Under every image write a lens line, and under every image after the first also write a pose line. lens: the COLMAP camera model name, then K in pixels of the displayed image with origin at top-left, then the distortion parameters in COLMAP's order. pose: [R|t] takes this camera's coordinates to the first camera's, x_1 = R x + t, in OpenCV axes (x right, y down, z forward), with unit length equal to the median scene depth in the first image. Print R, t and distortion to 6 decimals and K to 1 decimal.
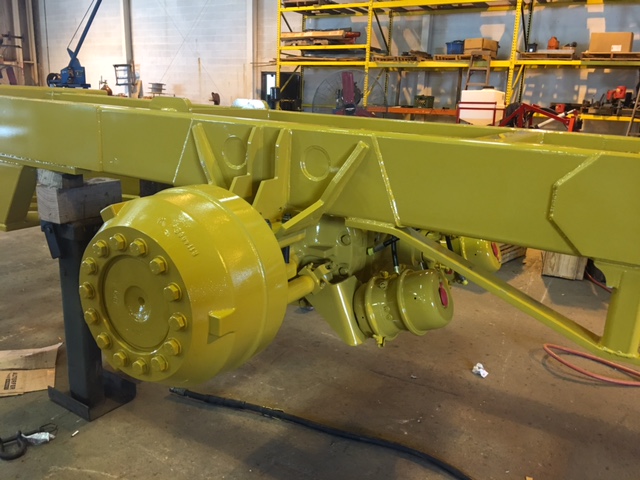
lens RADIAL K [[538.7, 0, 318.7], [0, 538.7, 240.0], [0, 0, 1]] dist [0.055433, -0.049488]
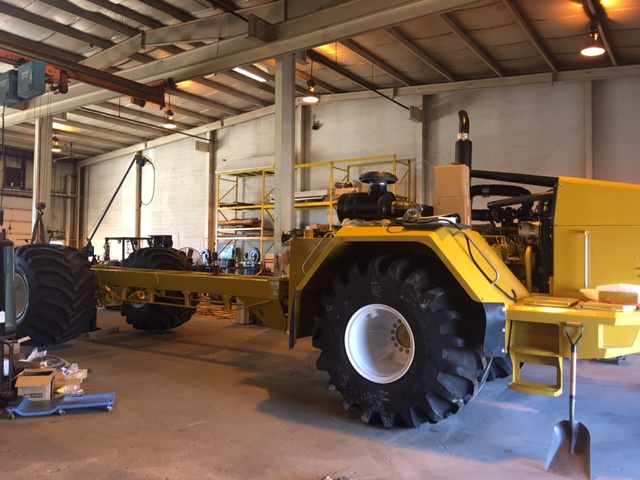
lens RADIAL K [[538.7, 0, 320.8], [0, 538.7, 238.9], [0, 0, 1]] dist [0.055433, -0.049488]
pose [[0.998195, -0.028275, -0.052988, 0.354624], [0.011722, 0.957004, -0.289837, 0.168180], [0.058905, 0.288693, 0.955608, -0.598386]]
